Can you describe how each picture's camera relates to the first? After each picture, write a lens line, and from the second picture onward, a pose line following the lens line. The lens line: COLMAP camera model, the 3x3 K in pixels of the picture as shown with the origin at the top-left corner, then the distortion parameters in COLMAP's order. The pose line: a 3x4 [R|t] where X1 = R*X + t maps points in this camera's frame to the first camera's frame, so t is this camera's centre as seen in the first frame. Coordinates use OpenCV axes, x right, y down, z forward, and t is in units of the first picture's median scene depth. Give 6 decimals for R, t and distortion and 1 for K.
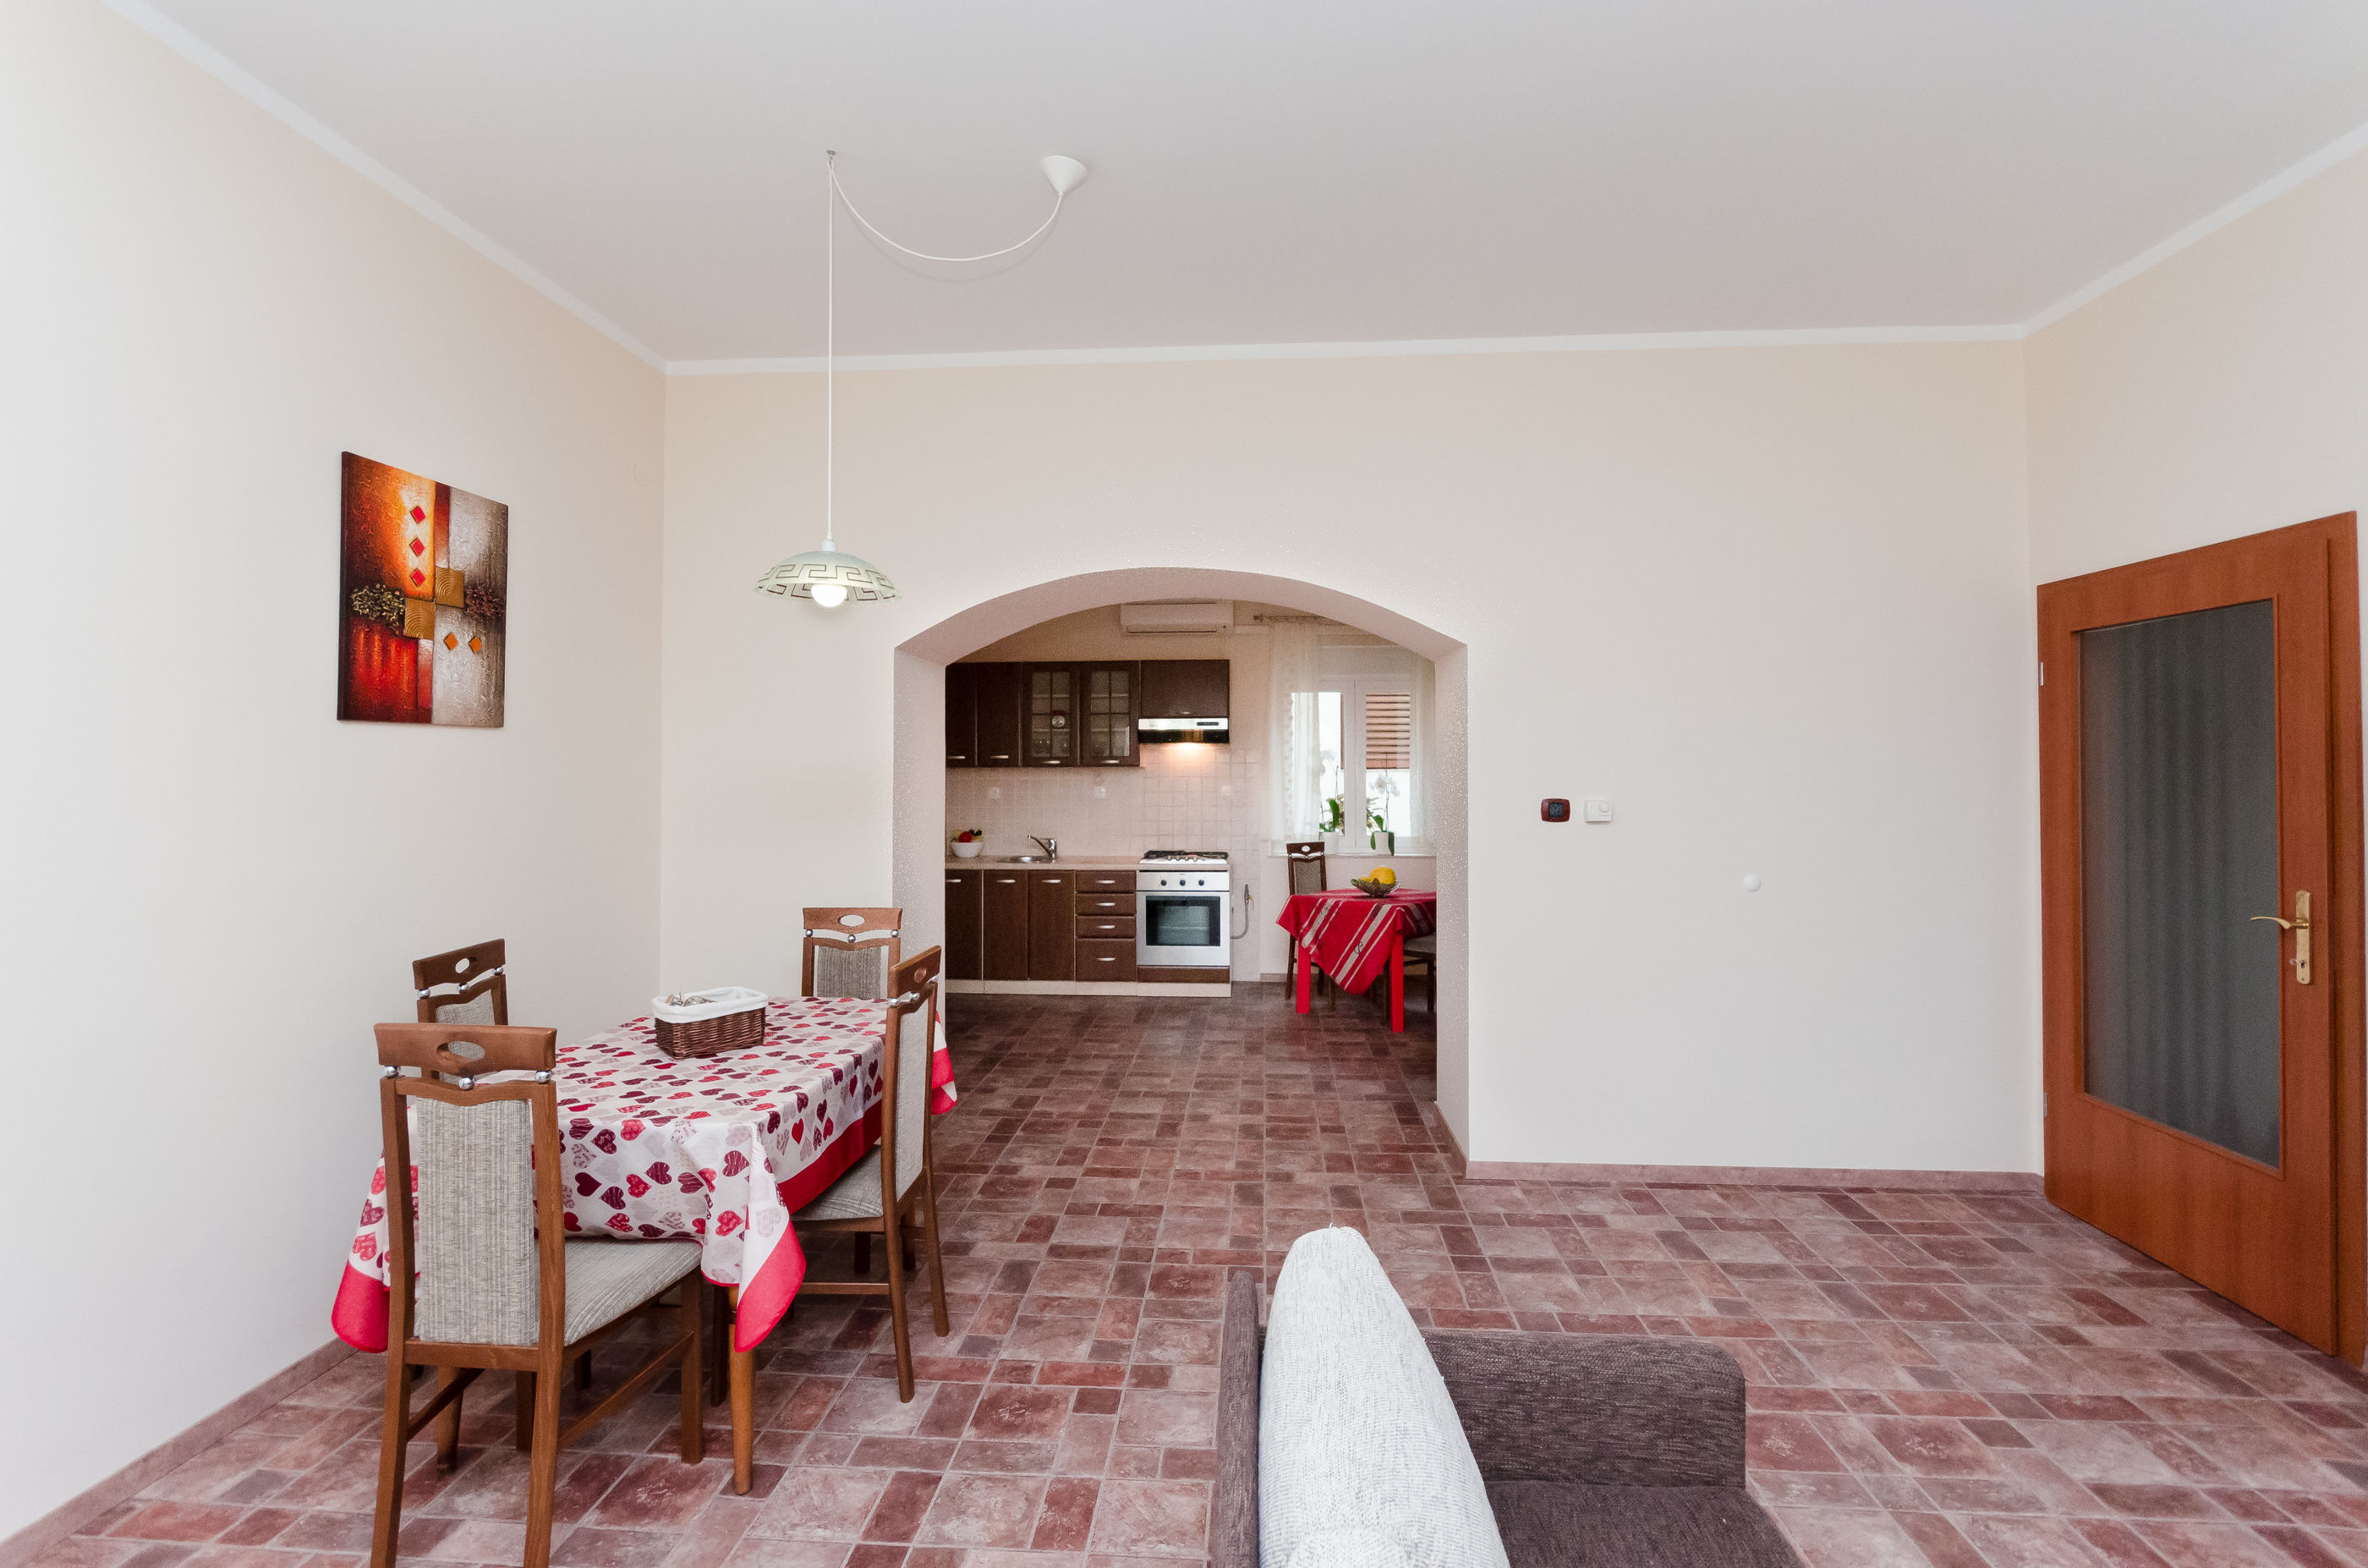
lens RADIAL K [[1065.2, 0, 1202.0], [0, 1065.2, 758.1], [0, 0, 1]] dist [0.000921, 0.002199]
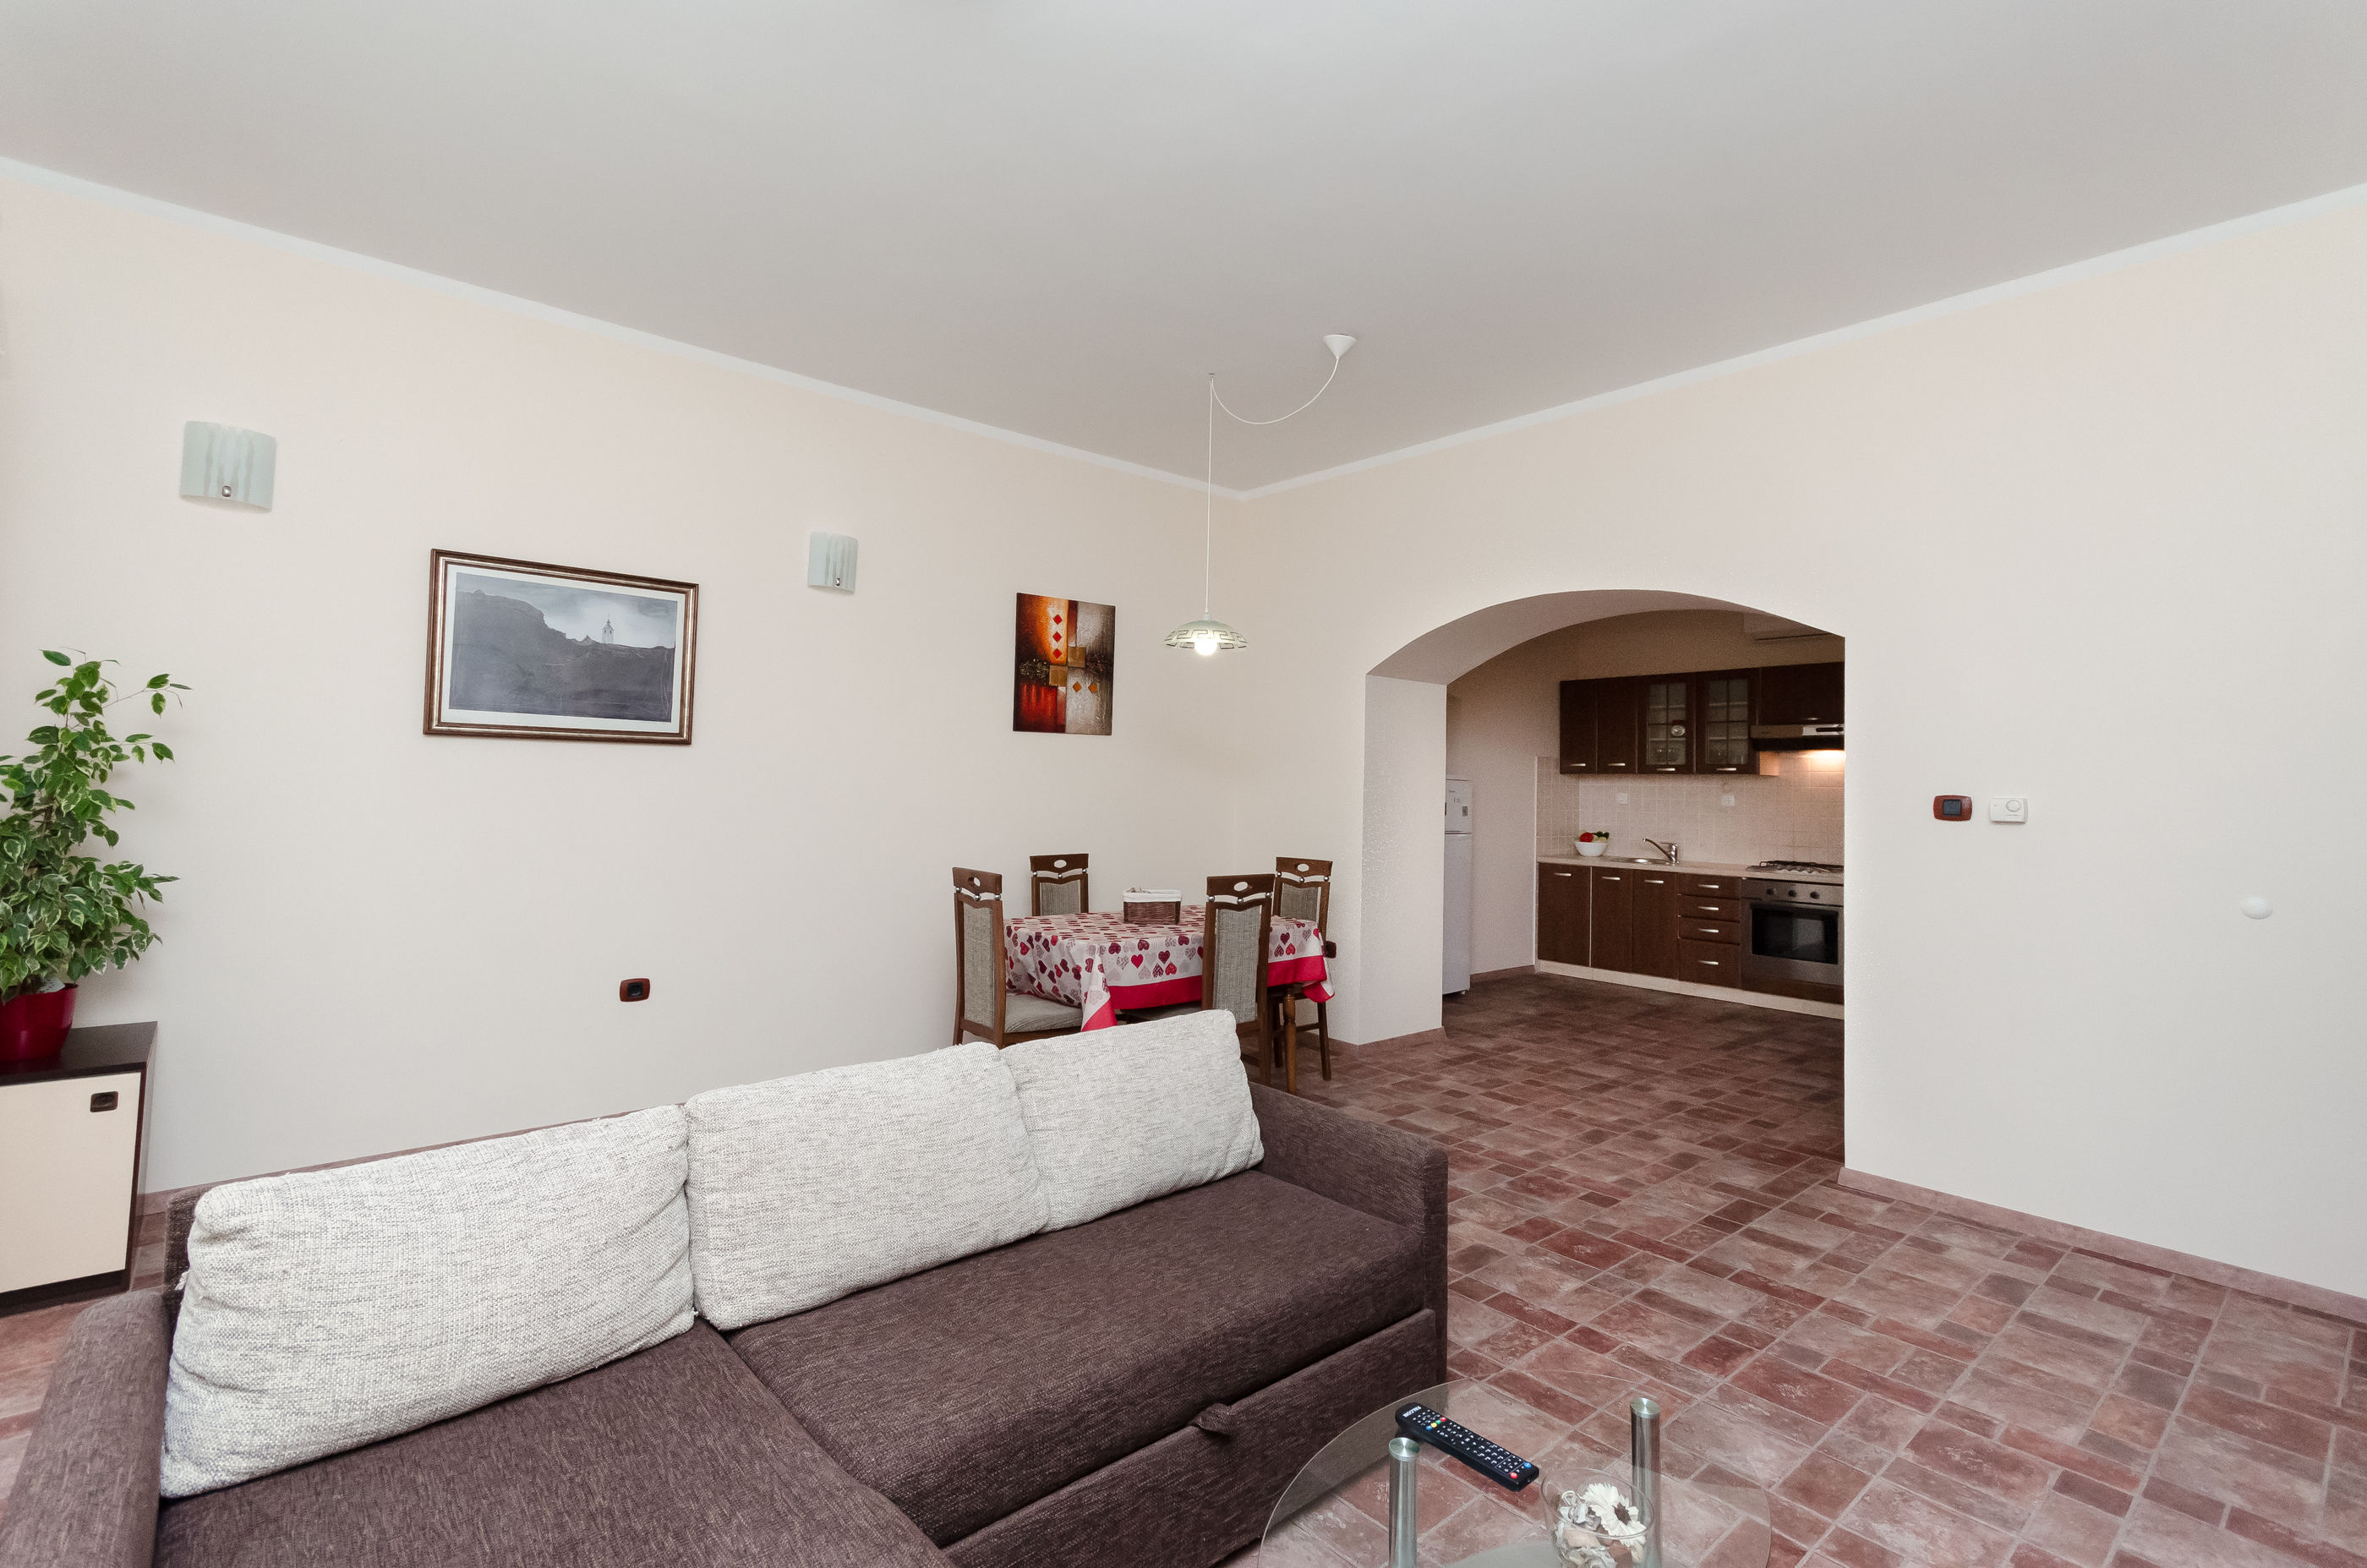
lens RADIAL K [[1064.7, 0, 1195.8], [0, 1064.7, 773.9], [0, 0, 1]] dist [0.000921, 0.002199]
pose [[0.700550, -0.001869, -0.713601, 0.636785], [-0.003545, 0.999975, -0.006099, 0.041831], [0.713595, 0.006802, 0.700526, -0.098999]]
